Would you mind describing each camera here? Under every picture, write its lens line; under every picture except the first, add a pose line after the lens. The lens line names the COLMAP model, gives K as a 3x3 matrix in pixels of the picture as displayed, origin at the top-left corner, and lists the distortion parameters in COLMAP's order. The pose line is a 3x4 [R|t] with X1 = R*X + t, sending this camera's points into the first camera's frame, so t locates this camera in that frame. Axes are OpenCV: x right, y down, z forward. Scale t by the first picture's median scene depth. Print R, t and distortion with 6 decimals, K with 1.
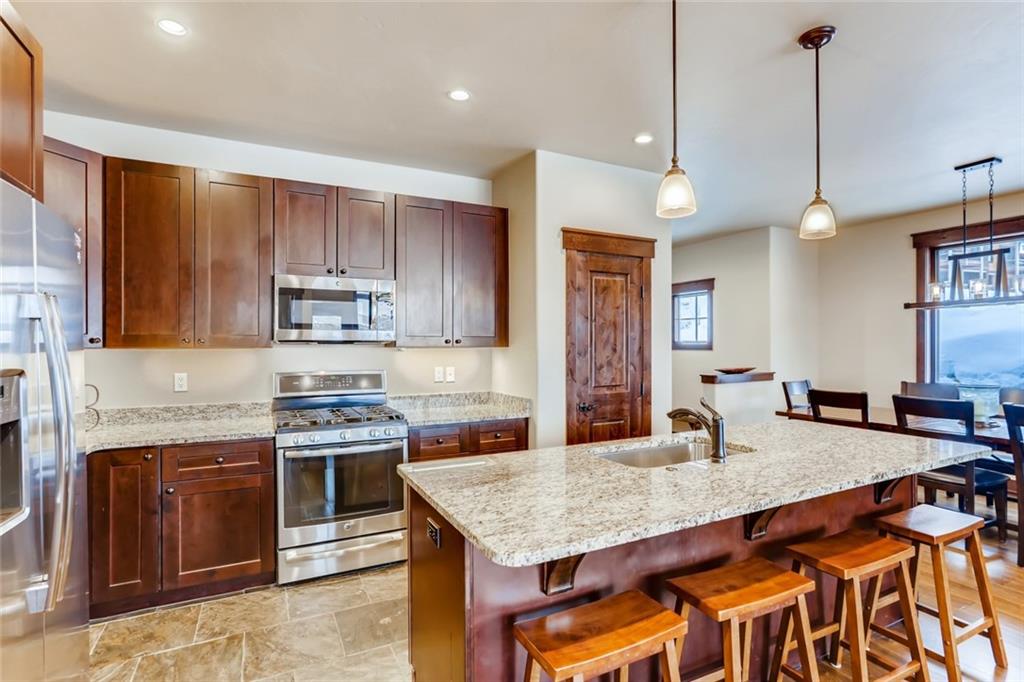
lens RADIAL K [[506.0, 0, 514.2], [0, 506.0, 352.3], [0, 0, 1]] dist [-0.027177, 0.016020]
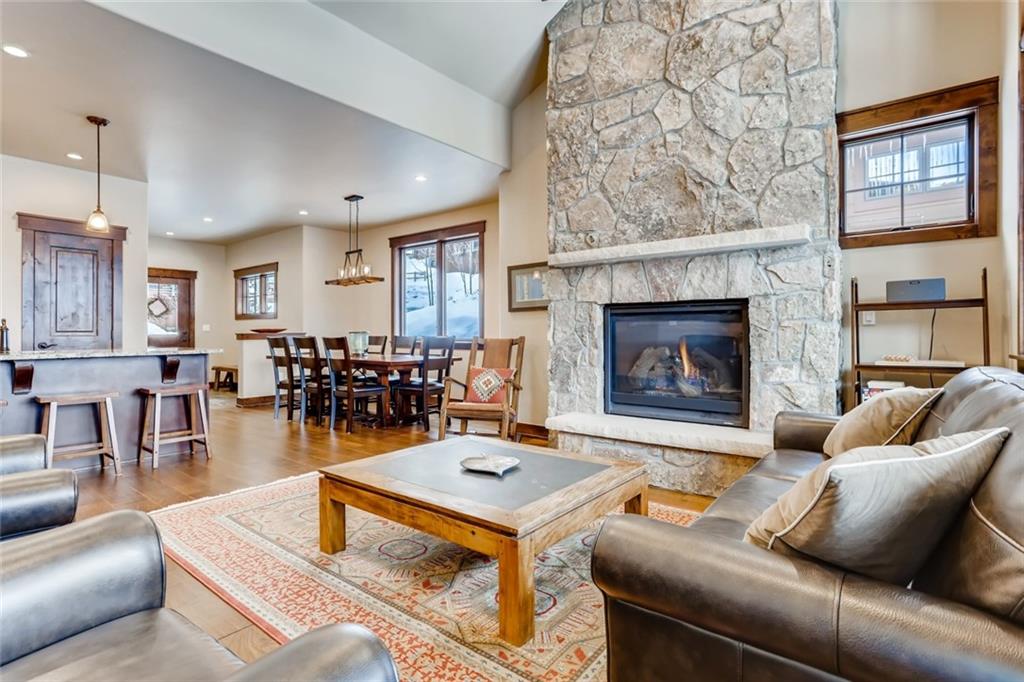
lens RADIAL K [[506.0, 0, 501.3], [0, 506.0, 327.2], [0, 0, 1]] dist [-0.027177, 0.016020]
pose [[0.914229, 0.005646, 0.405159, 0.726125], [0.006127, 0.999596, -0.027754, 0.104789], [-0.405152, 0.027856, 0.913825, -0.733472]]
